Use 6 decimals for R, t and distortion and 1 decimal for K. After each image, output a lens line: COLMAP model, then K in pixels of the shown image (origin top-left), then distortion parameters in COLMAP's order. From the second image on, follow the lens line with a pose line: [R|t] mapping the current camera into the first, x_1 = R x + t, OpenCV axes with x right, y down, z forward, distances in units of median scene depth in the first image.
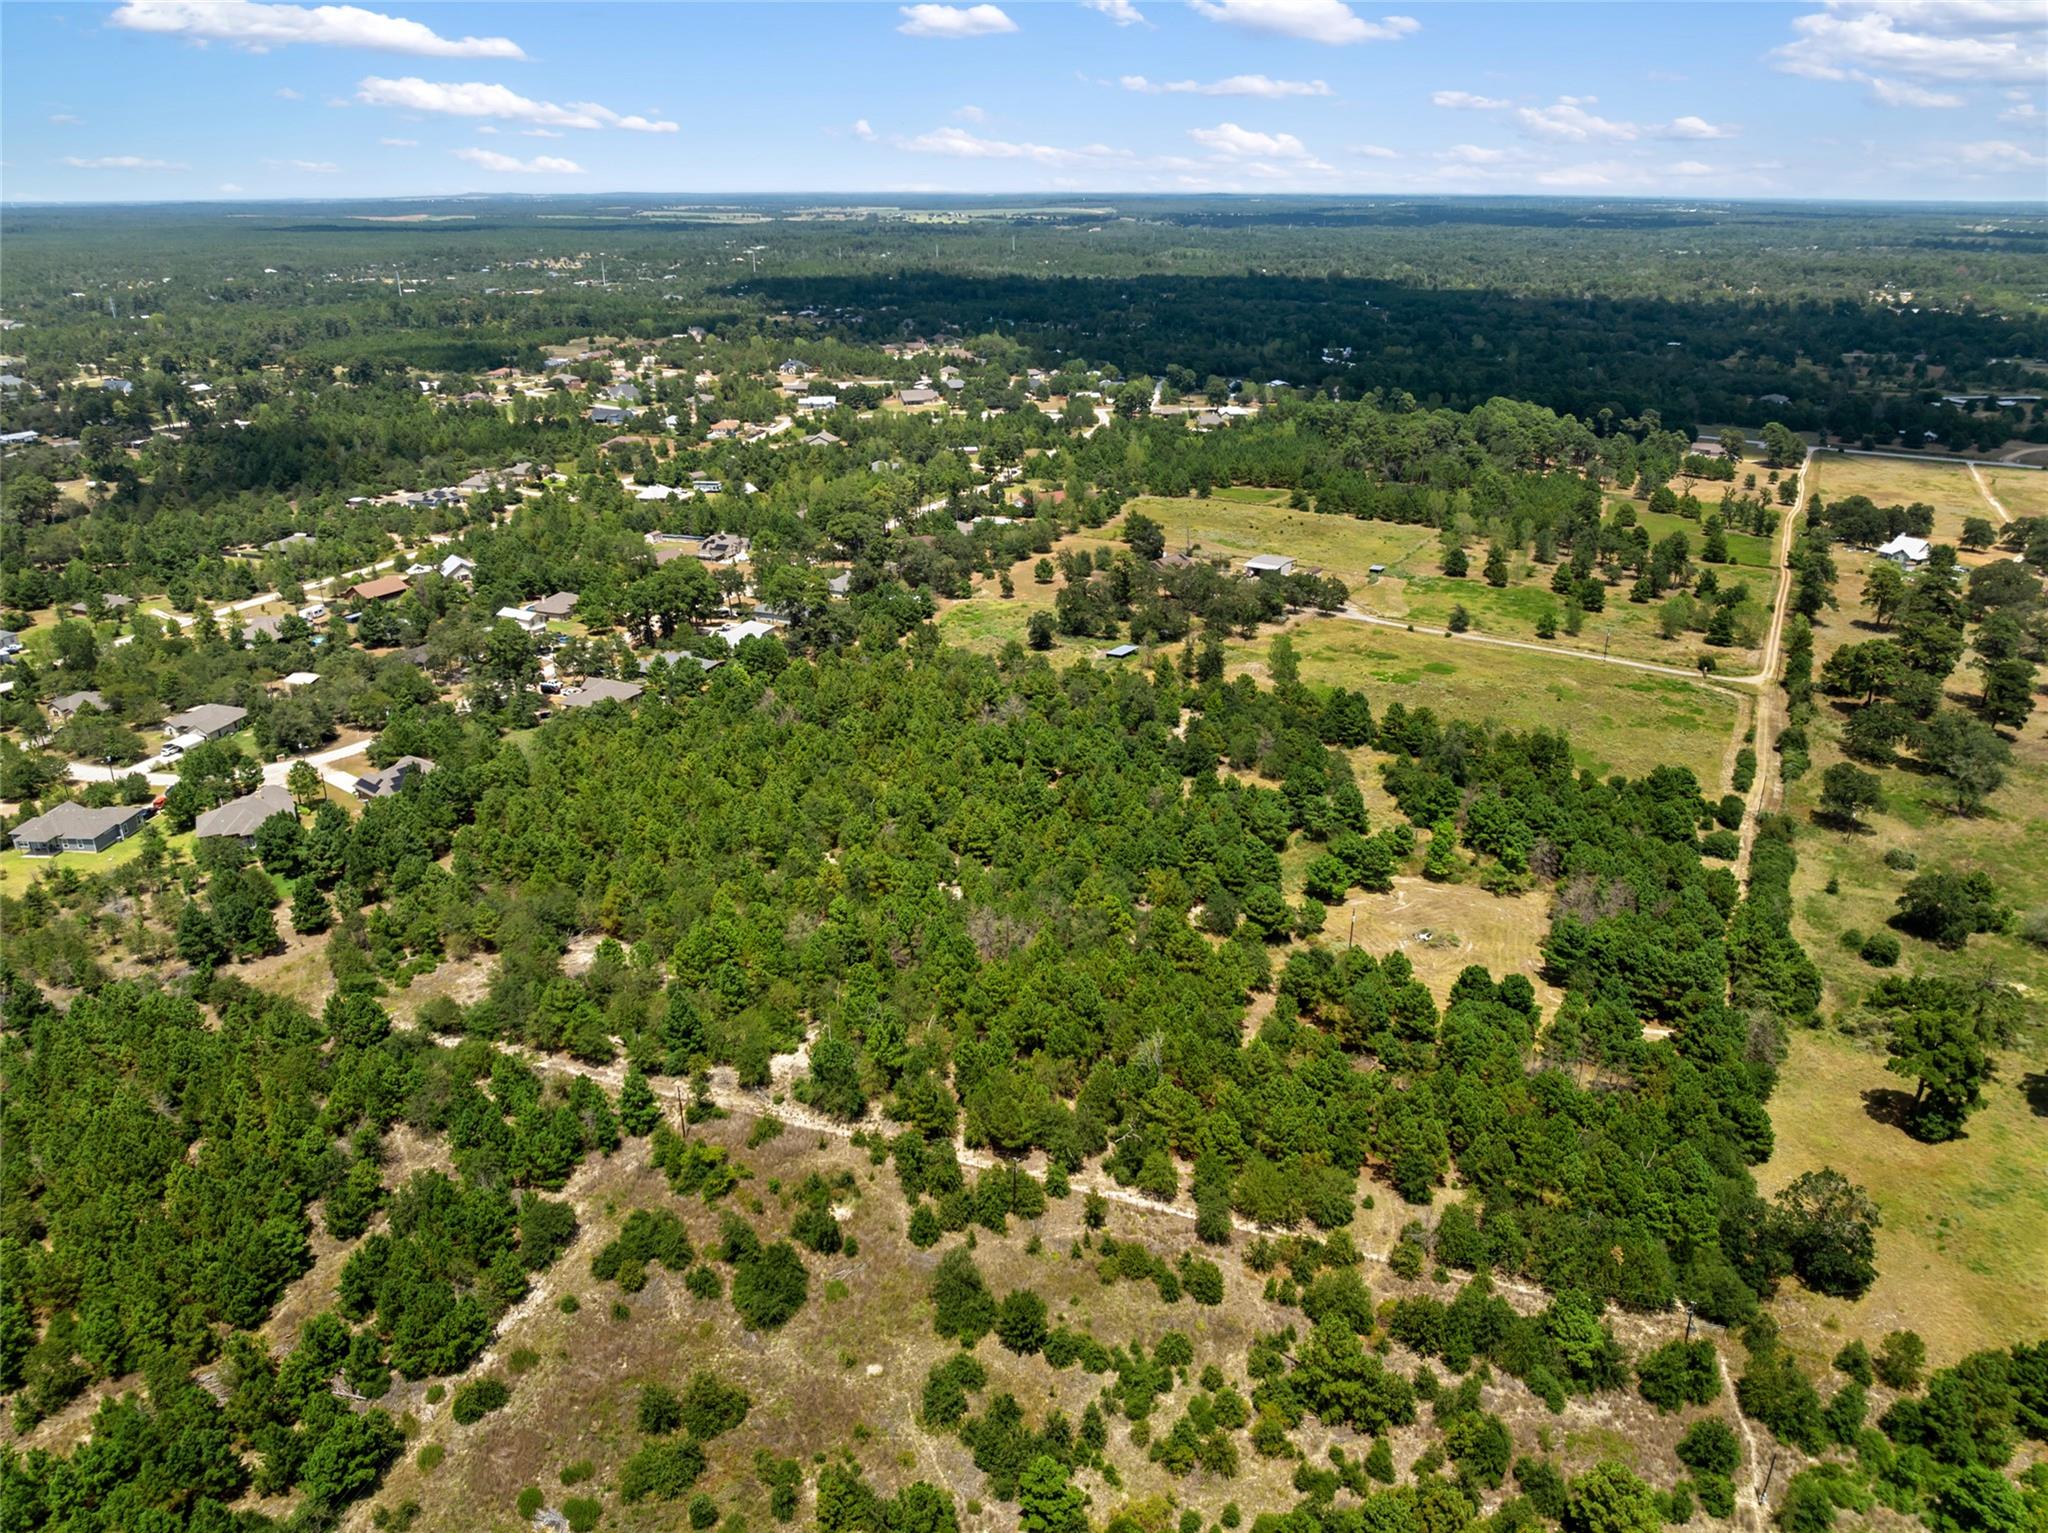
lens RADIAL K [[1436.4, 0, 1024.0], [0, 1436.4, 766.5], [0, 0, 1]] dist [-0.037171, -0.000967]
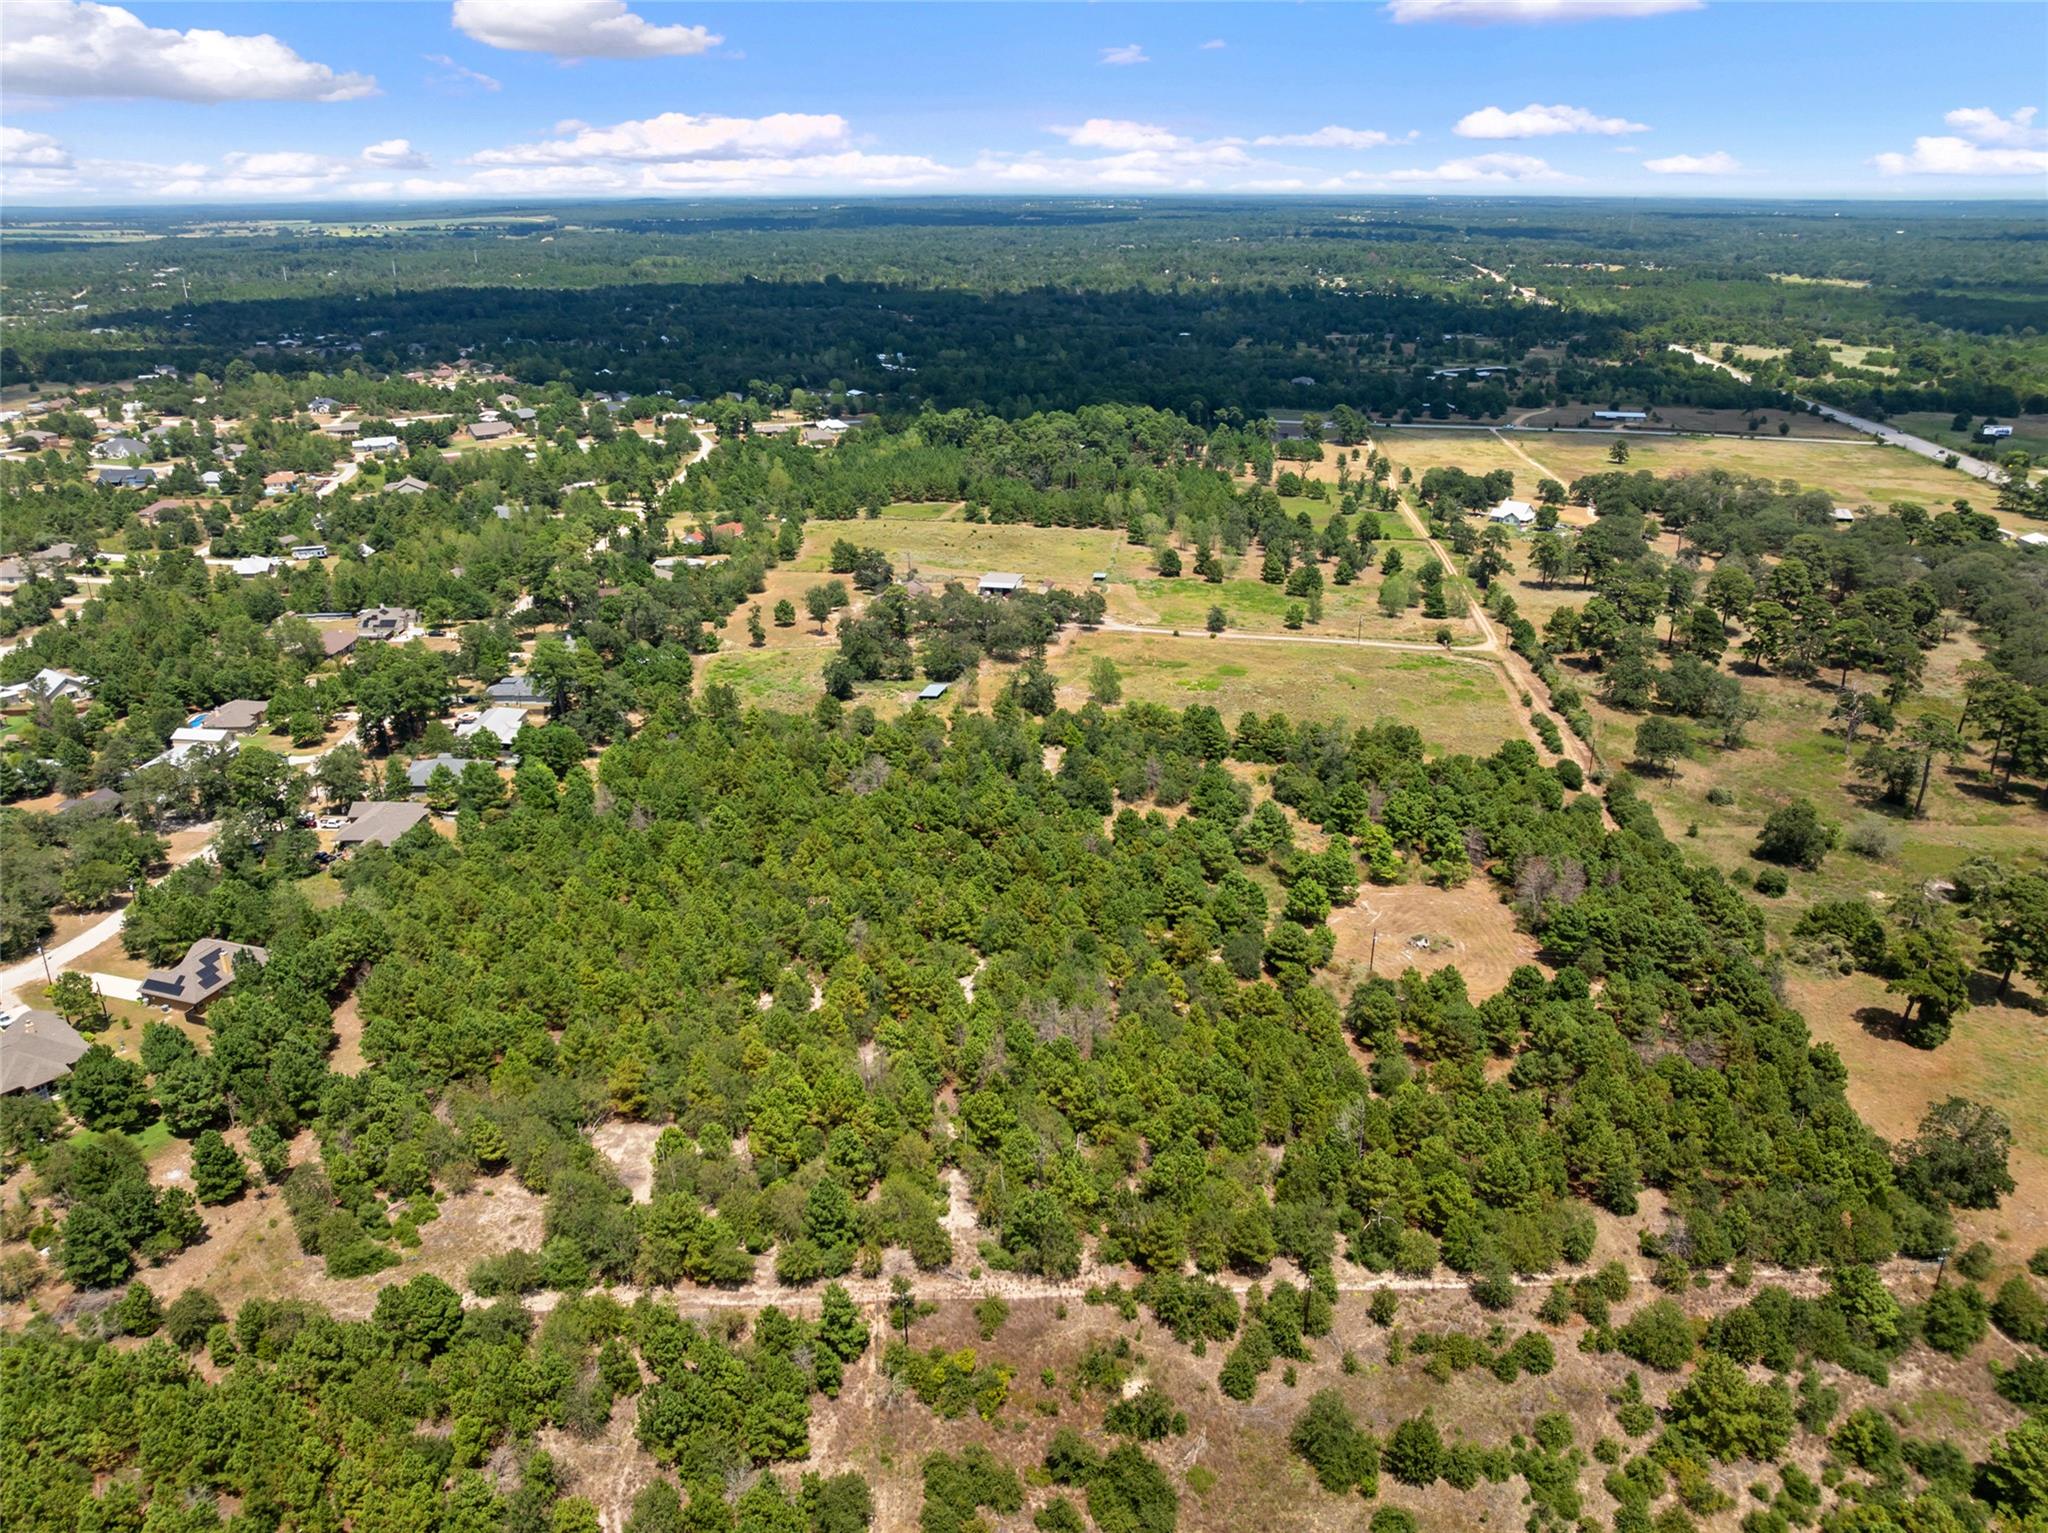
lens RADIAL K [[1436.4, 0, 1024.0], [0, 1436.4, 766.5], [0, 0, 1]] dist [-0.037171, -0.000967]
pose [[0.932436, -0.137892, 0.333988, -0.178361], [0.138527, 0.990113, 0.022041, -0.039112], [-0.333725, 0.025715, 0.942320, 0.076686]]
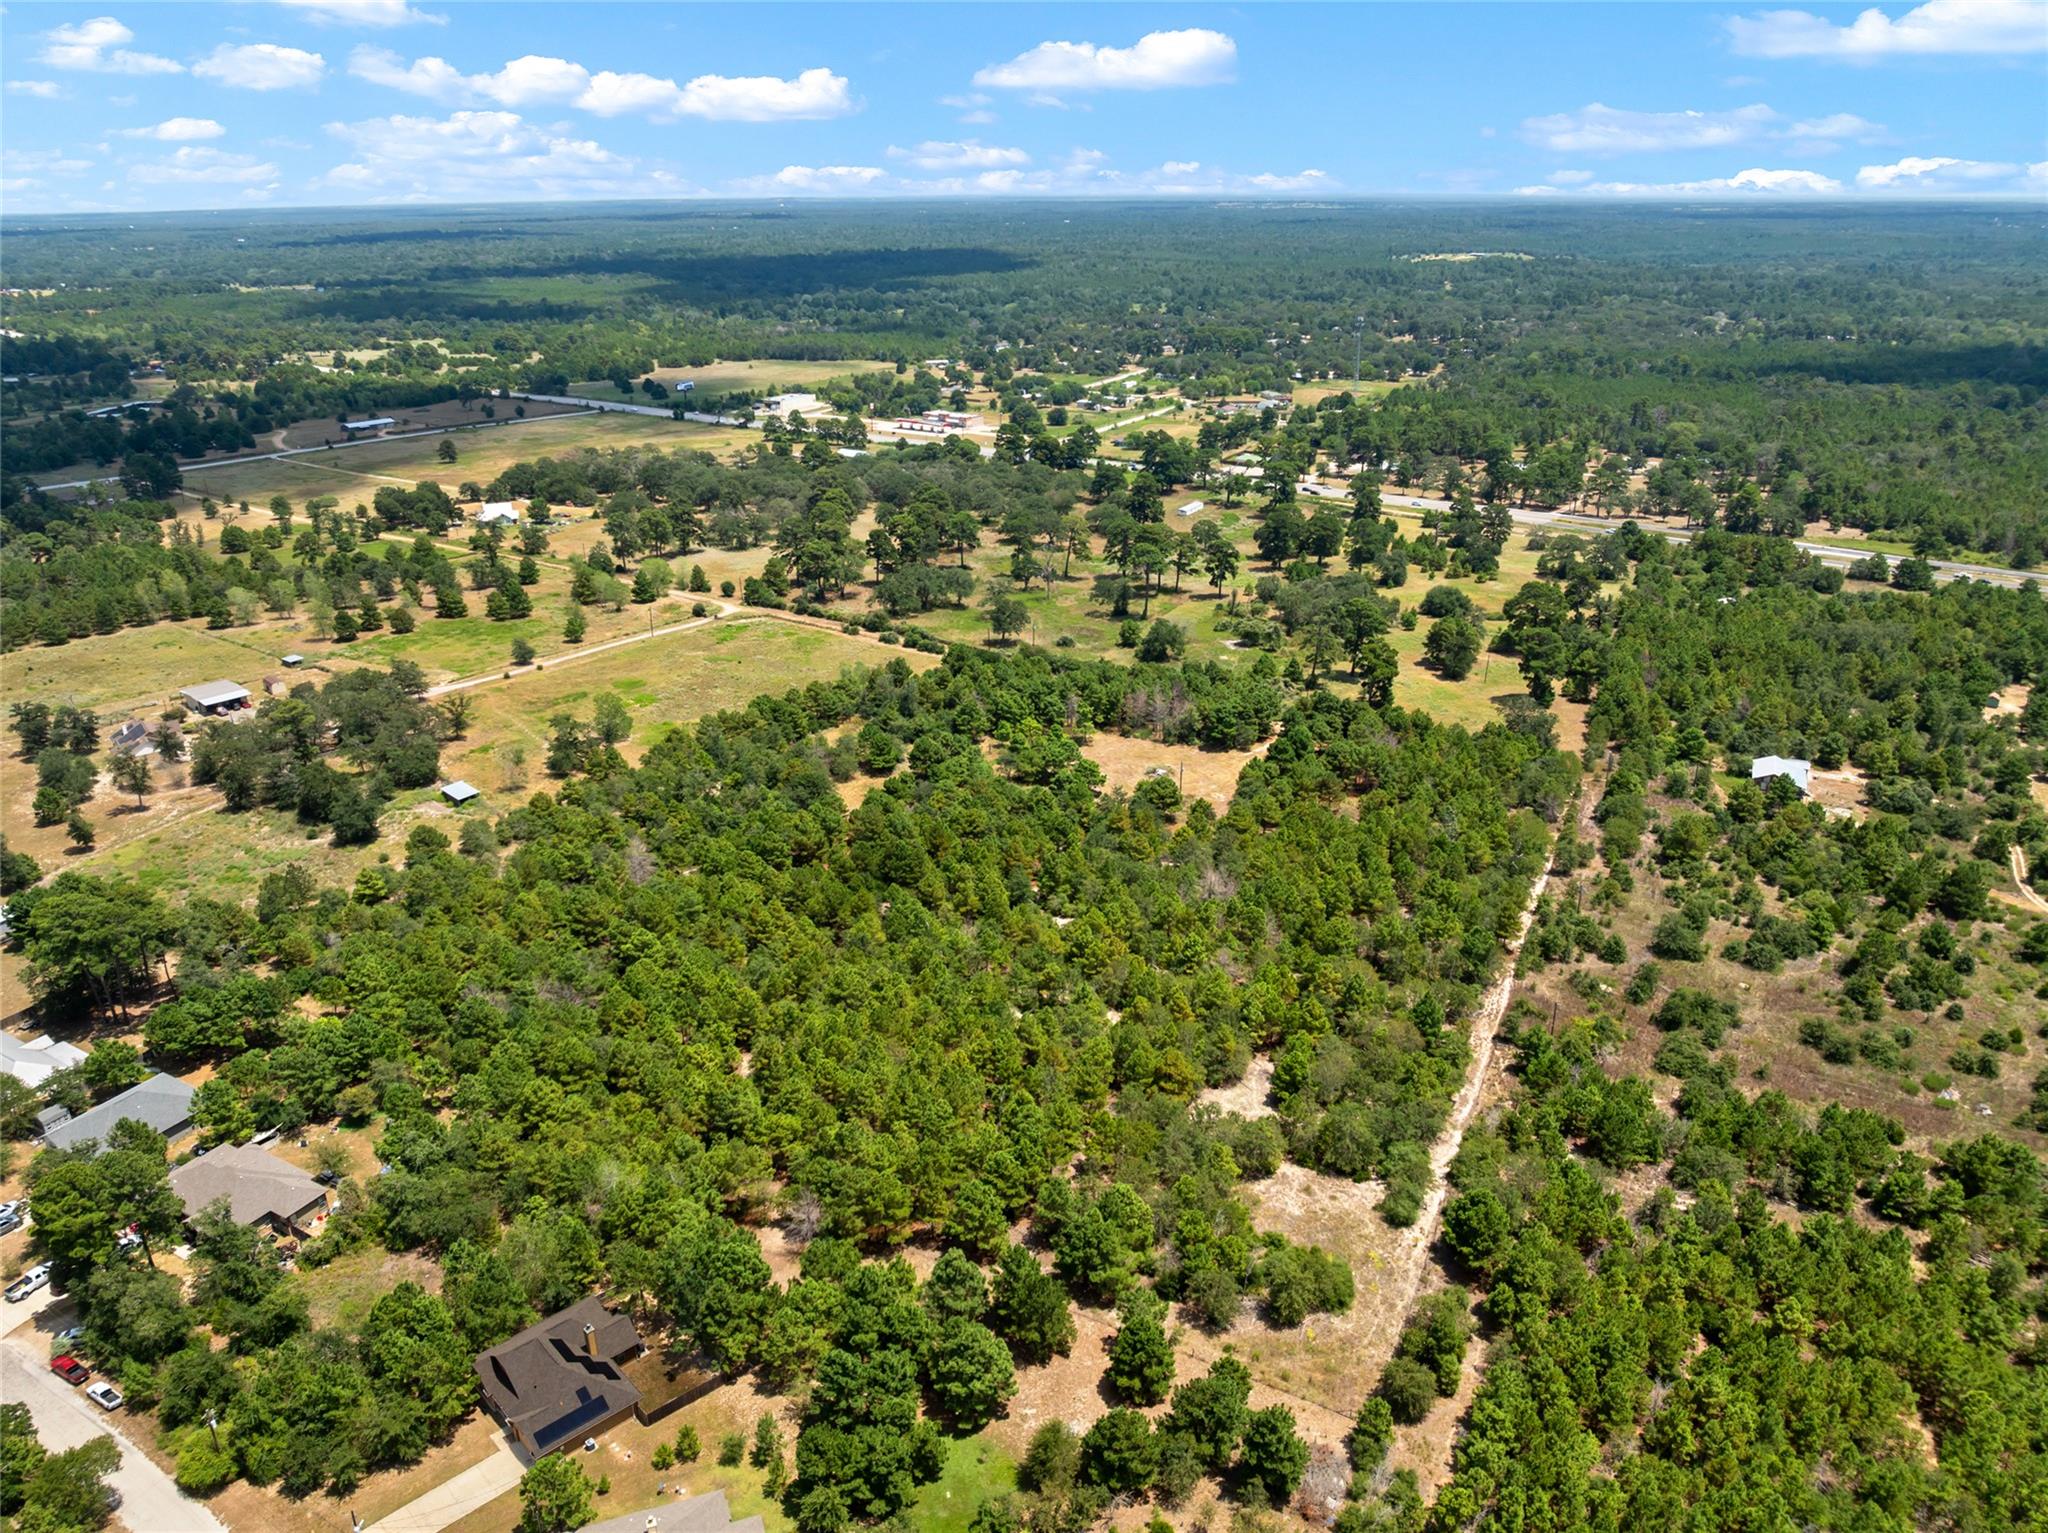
lens RADIAL K [[1436.4, 0, 1024.0], [0, 1436.4, 766.5], [0, 0, 1]] dist [-0.037171, -0.000967]
pose [[0.177488, -0.379055, 0.908194, -0.549368], [0.386413, 0.875574, 0.289924, -0.185918], [-0.905087, 0.299479, 0.301875, 0.419149]]
